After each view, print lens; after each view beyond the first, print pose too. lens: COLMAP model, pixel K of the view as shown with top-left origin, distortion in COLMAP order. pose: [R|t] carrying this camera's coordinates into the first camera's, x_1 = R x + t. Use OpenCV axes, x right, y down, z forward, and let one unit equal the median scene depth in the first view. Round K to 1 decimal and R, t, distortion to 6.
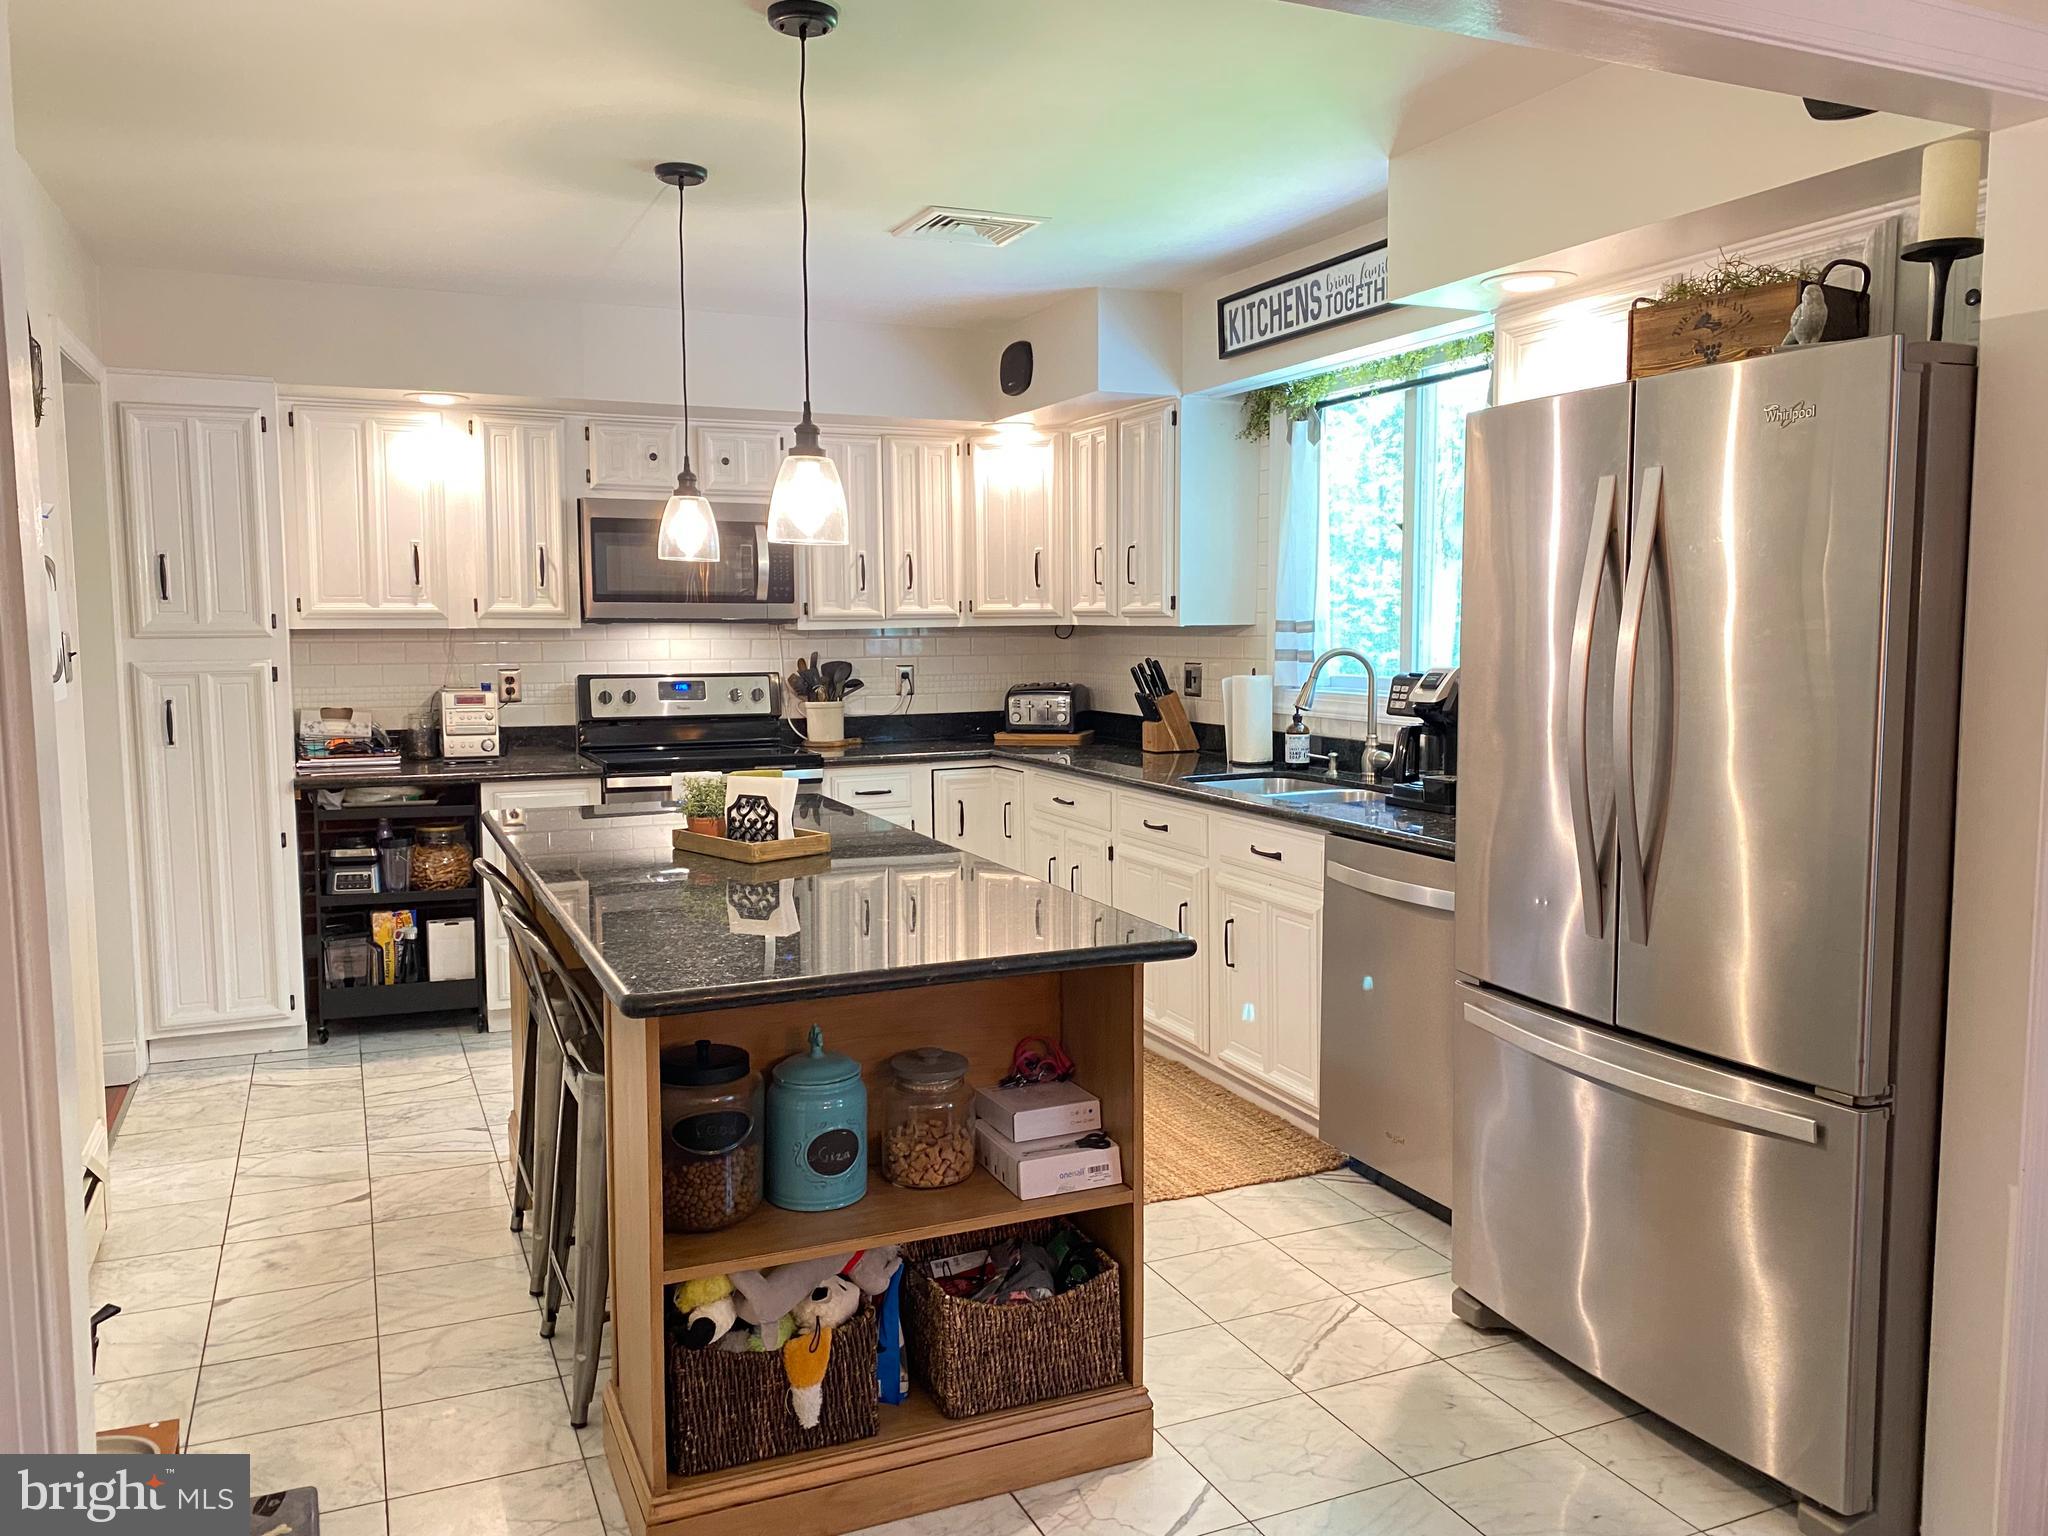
lens RADIAL K [[1545.9, 0, 1021.8], [0, 1545.9, 768.2], [0, 0, 1]] dist [0.059954, -0.084168]
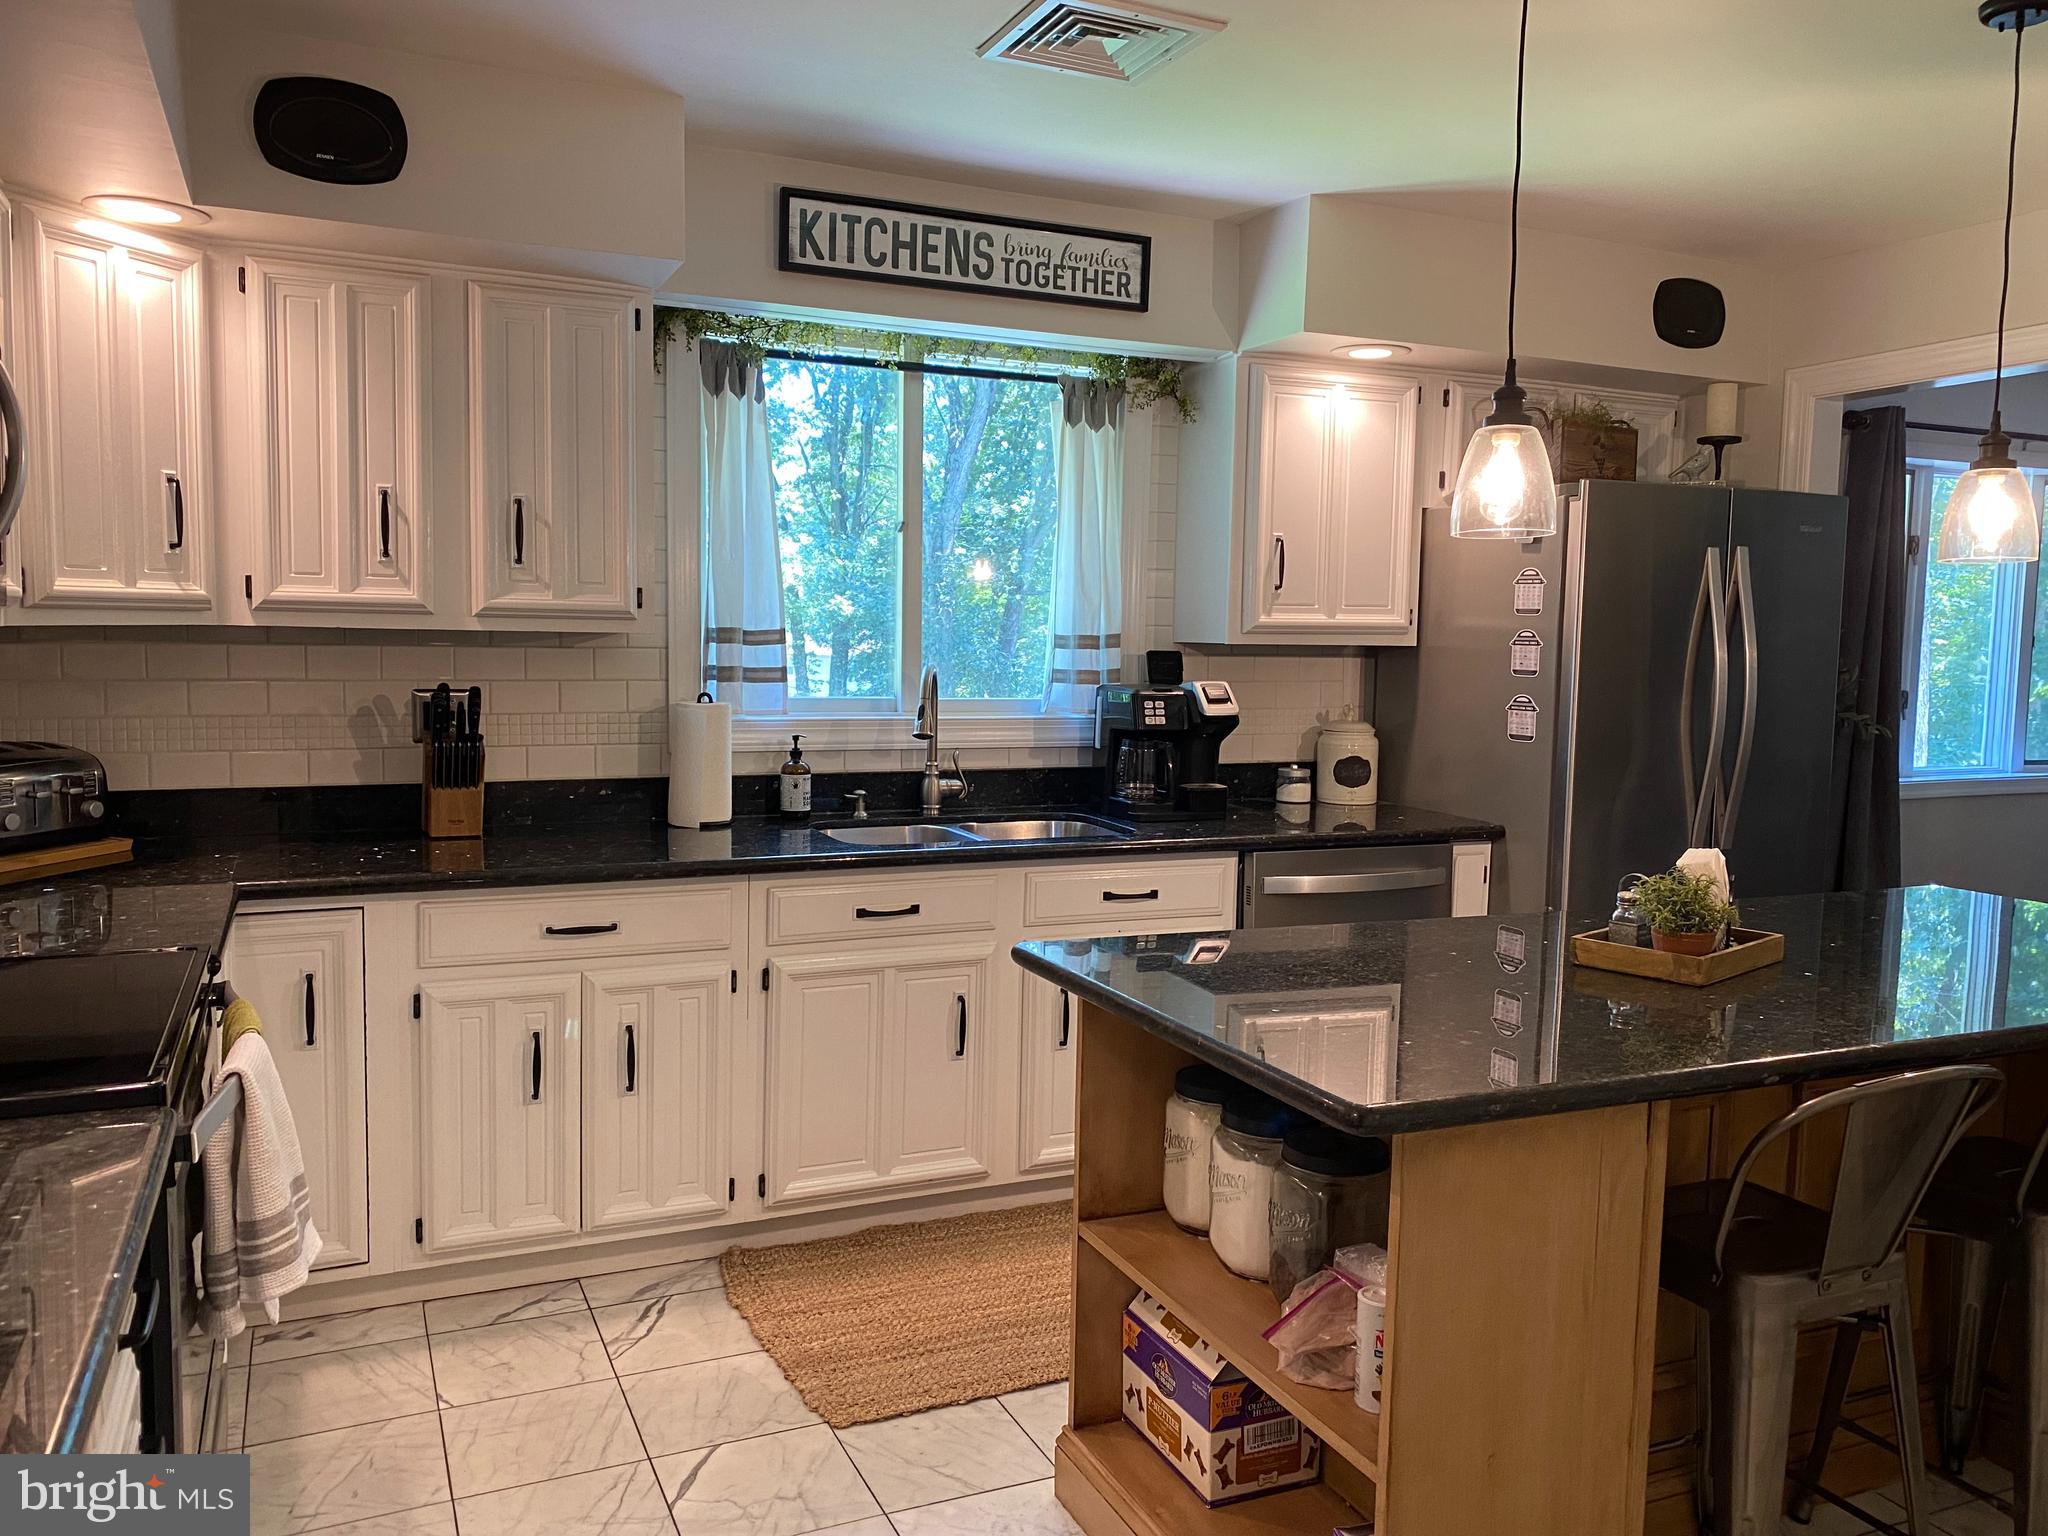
lens RADIAL K [[1545.9, 0, 1019.9], [0, 1545.9, 762.8], [0, 0, 1]] dist [0.059954, -0.084168]
pose [[-0.000779, -0.076543, 0.997066, -0.651577], [0.080804, 0.993801, 0.076355, -0.084592], [-0.996730, 0.080626, 0.005411, 0.954376]]
